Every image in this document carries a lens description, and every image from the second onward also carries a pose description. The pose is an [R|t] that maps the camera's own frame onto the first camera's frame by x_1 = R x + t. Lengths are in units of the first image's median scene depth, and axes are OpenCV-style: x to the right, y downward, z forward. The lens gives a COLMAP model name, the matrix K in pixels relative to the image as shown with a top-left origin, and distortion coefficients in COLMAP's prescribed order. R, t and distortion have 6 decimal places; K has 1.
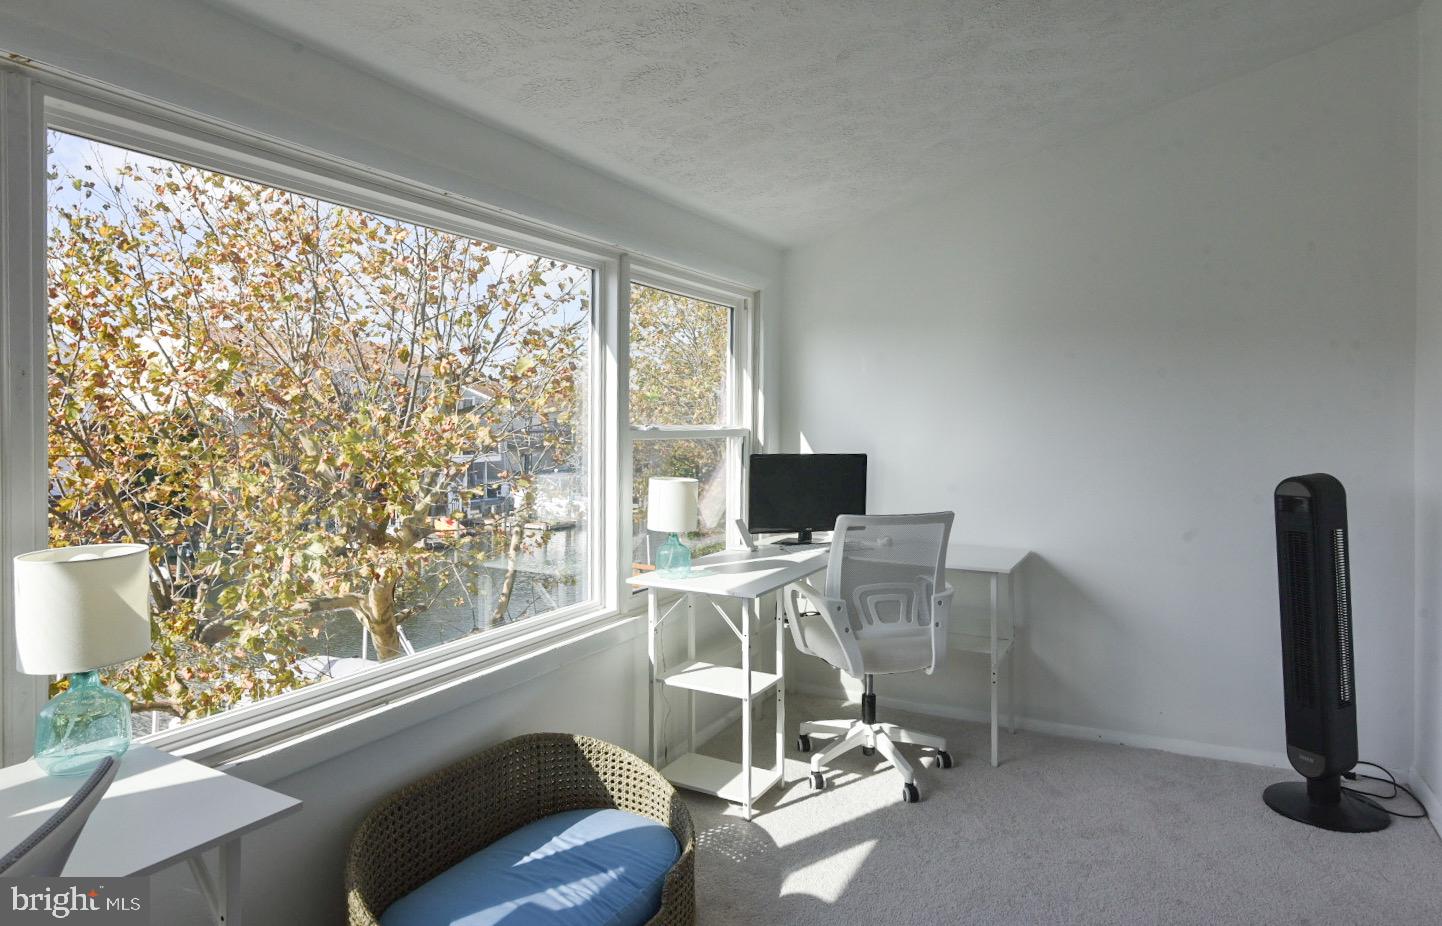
lens RADIAL K [[845.8, 0, 722.1], [0, 845.8, 413.4], [0, 0, 1]] dist [0.001495, 0.000419]
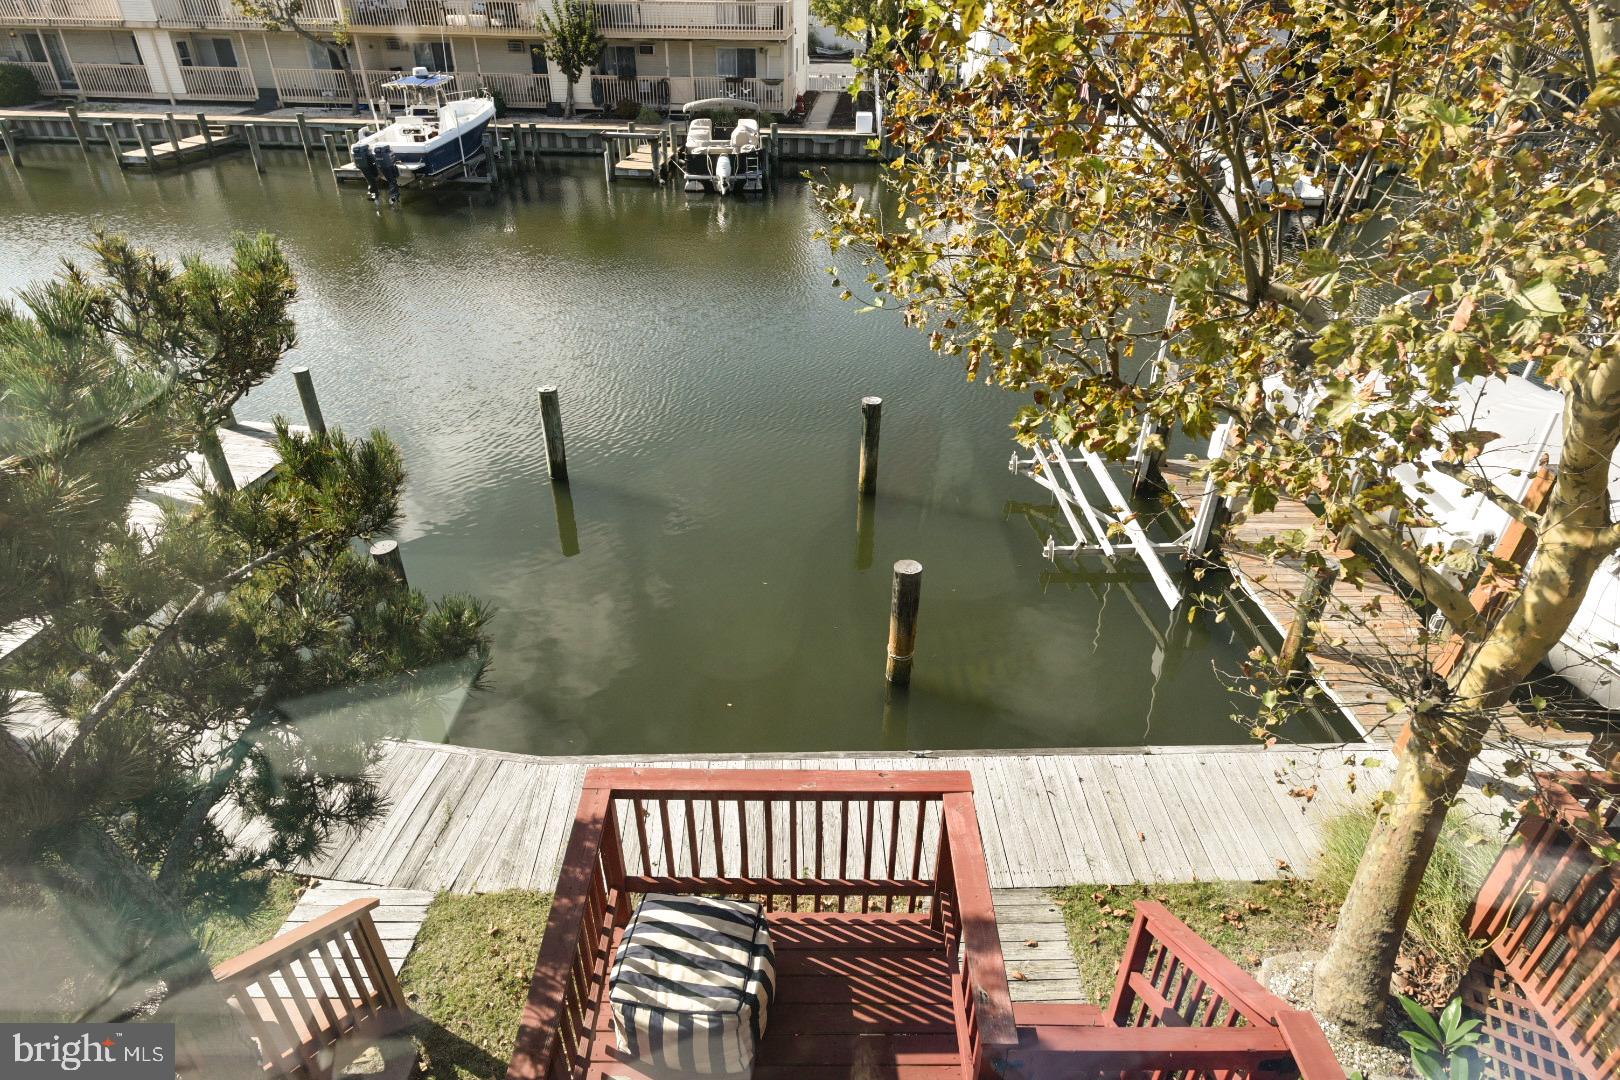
lens RADIAL K [[921.6, 0, 801.3], [0, 921.6, 537.3], [0, 0, 1]] dist [0.003655, 0.001313]
pose [[0.472743, 0.462616, -0.750000, -0.216383], [-0.008557, 0.853482, 0.521052, 0.015562], [0.881159, -0.239905, 0.407436, 0.382846]]
